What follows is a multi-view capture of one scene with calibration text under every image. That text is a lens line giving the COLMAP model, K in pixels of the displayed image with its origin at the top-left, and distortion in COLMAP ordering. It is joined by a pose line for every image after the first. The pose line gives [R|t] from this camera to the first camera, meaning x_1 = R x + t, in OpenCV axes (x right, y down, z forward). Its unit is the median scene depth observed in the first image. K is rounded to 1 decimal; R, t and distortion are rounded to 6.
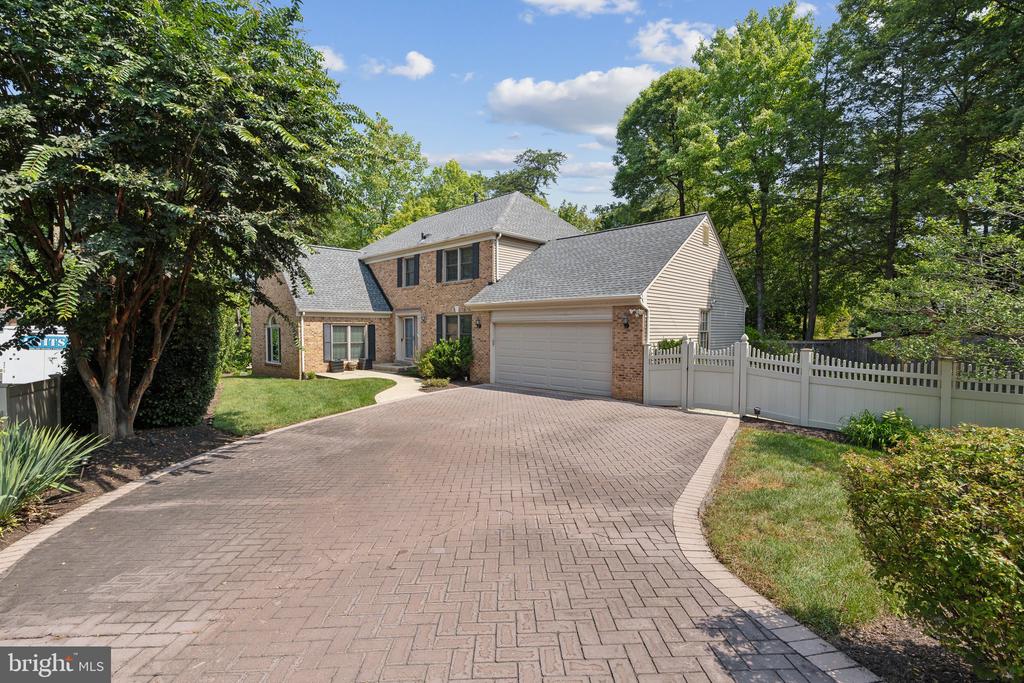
lens RADIAL K [[476.5, 0, 511.3], [0, 476.5, 341.4], [0, 0, 1]] dist [-0.003478, 0.000022]
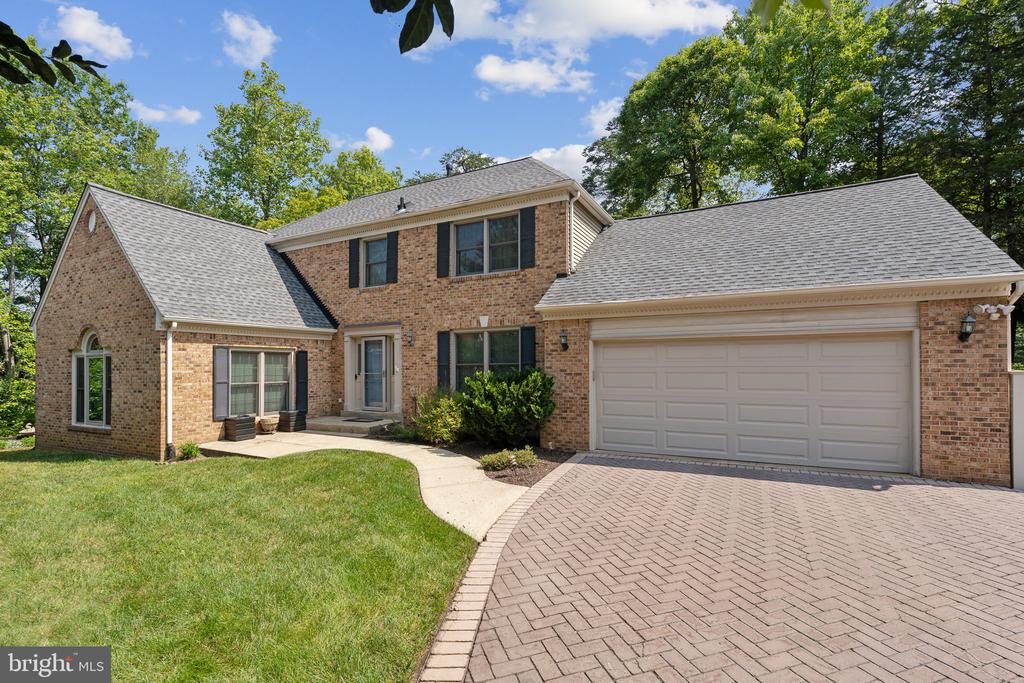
lens RADIAL K [[476.5, 0, 524.3], [0, 476.5, 357.6], [0, 0, 1]] dist [-0.003478, 0.000022]
pose [[0.952646, -0.001968, 0.304074, -0.227509], [0.016344, 0.998865, -0.044742, 0.003017], [-0.303641, 0.047594, 0.951597, 0.400759]]
